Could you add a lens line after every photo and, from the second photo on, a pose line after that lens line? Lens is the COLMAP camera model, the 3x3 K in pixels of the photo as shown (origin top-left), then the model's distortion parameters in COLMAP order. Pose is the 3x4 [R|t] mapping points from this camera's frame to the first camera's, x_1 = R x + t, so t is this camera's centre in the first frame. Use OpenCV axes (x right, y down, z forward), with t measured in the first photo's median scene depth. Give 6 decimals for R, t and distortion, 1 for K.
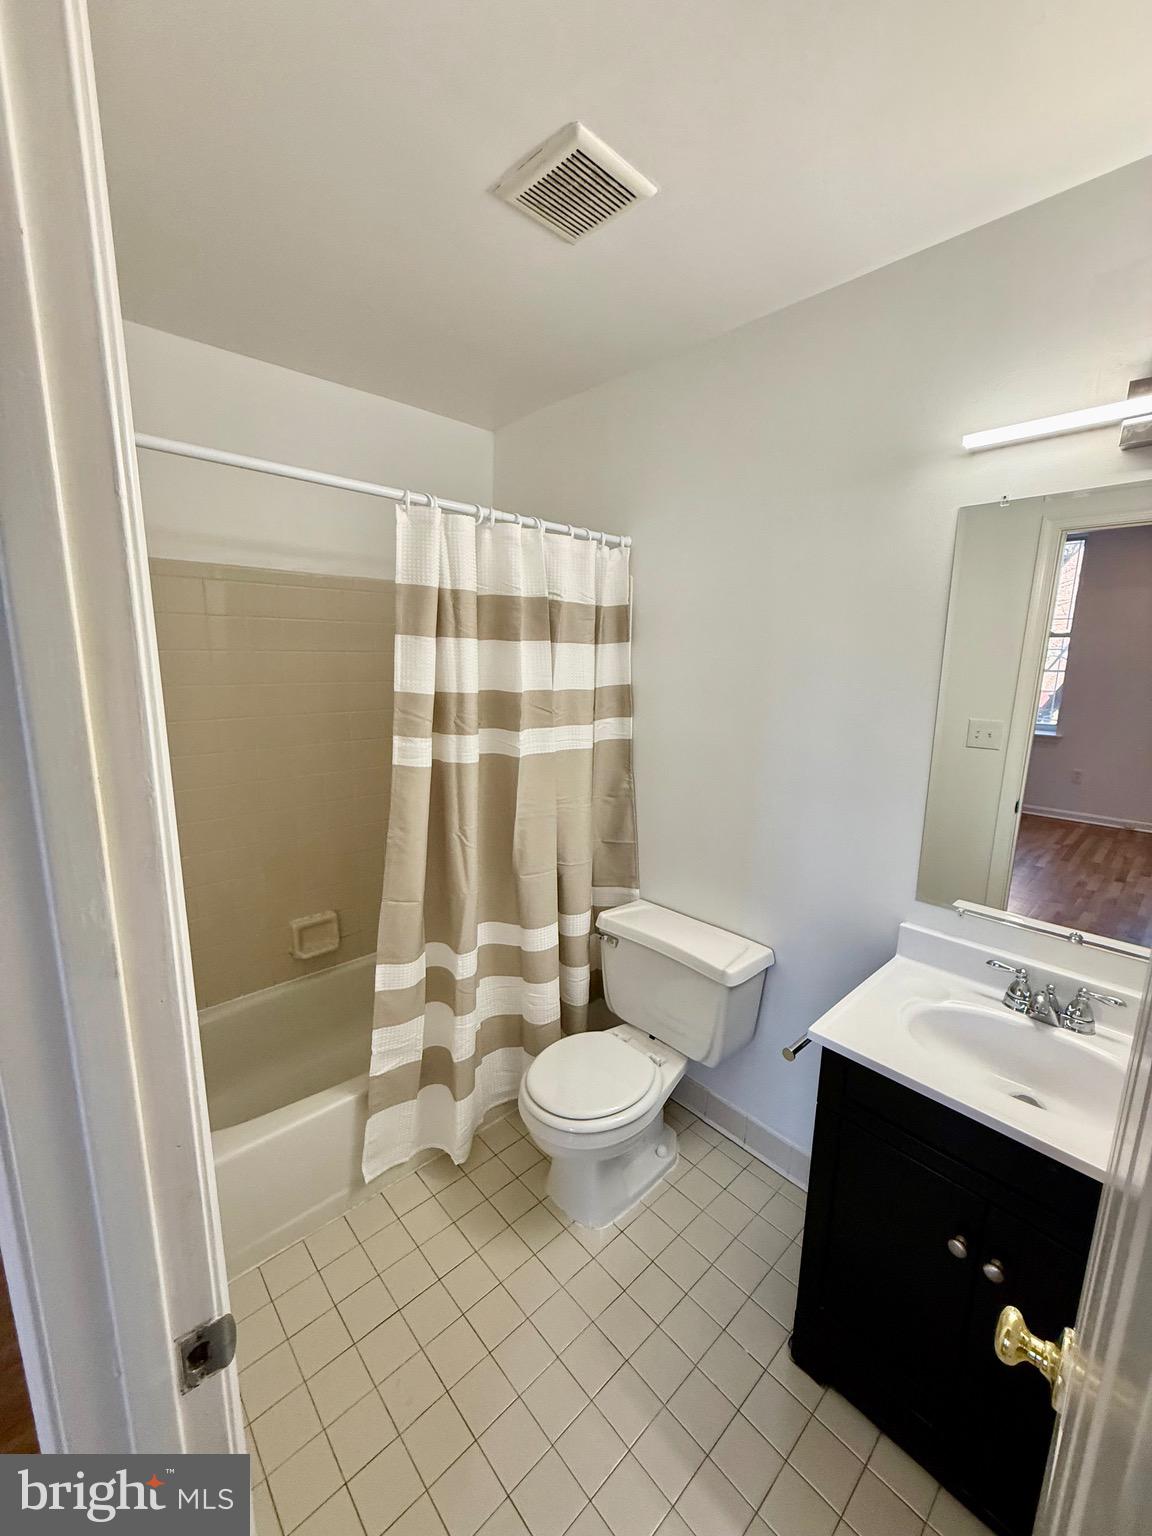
lens RADIAL K [[611.8, 0, 572.5], [0, 611.8, 766.3], [0, 0, 1]] dist [0.000449, -0.000164]
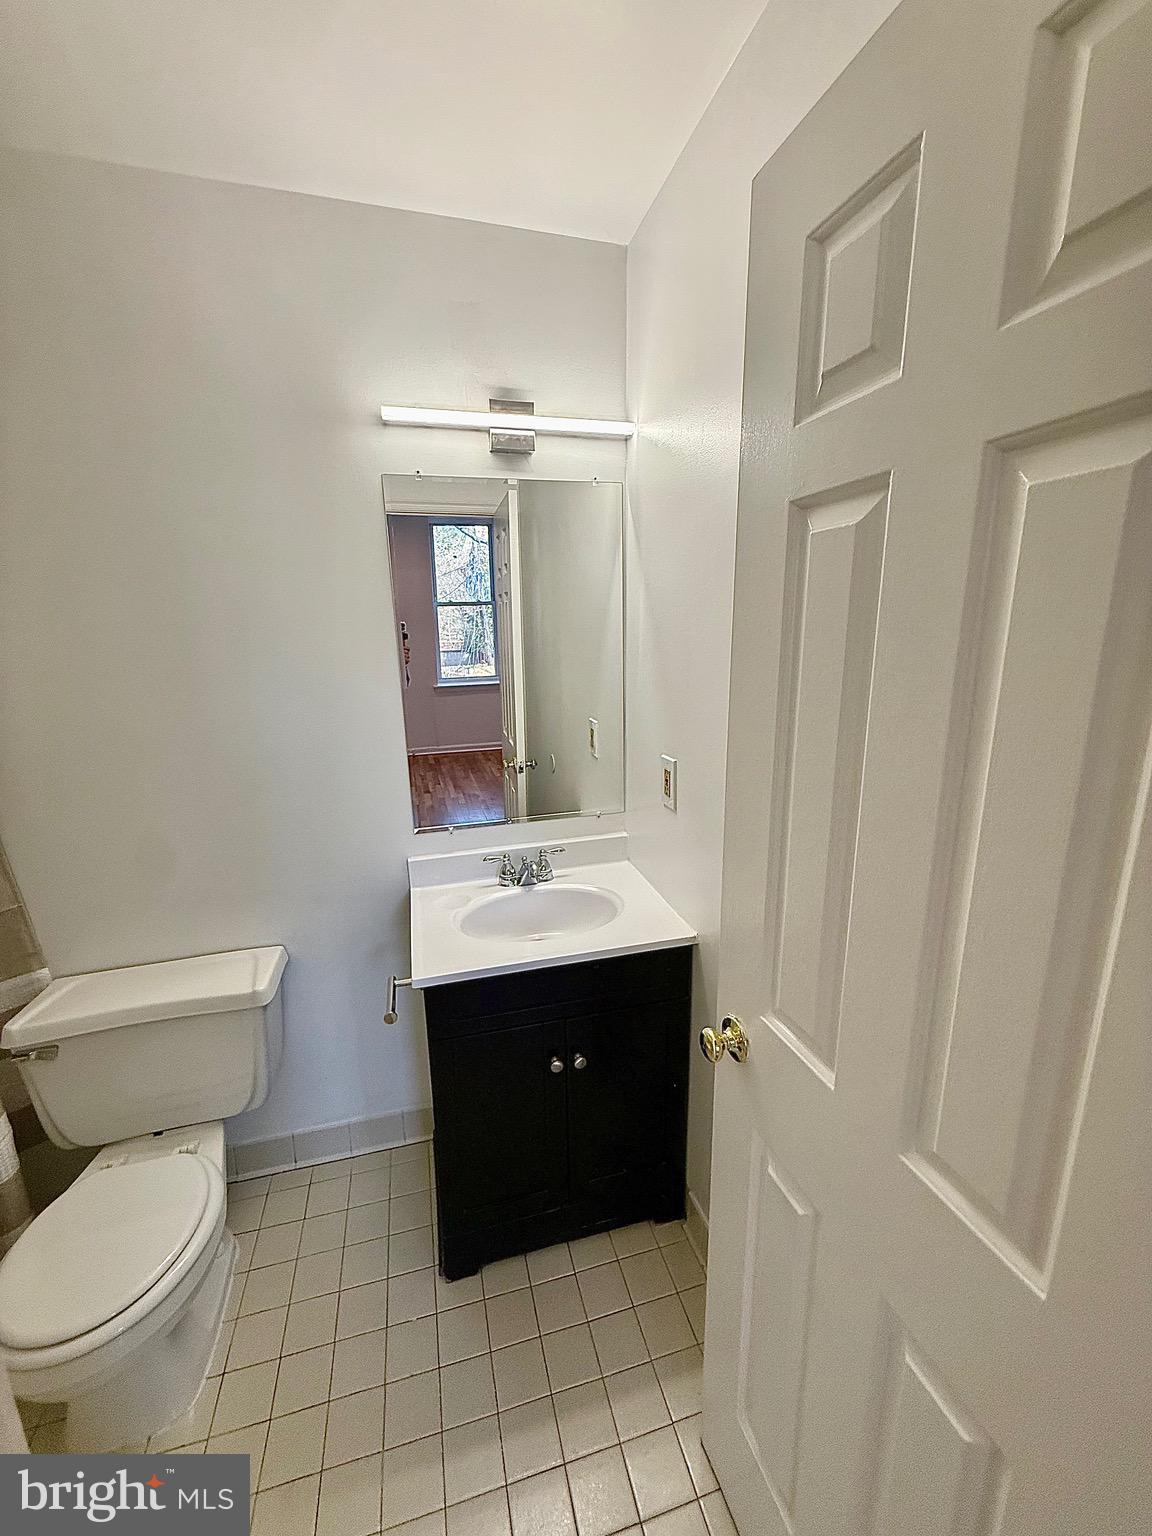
lens RADIAL K [[611.8, 0, 571.3], [0, 611.8, 767.5], [0, 0, 1]] dist [0.000449, -0.000164]
pose [[0.458271, -0.220963, 0.860909, -0.250327], [0.186835, 0.970912, 0.149742, -0.013840], [-0.868954, 0.092225, 0.486224, 0.209835]]
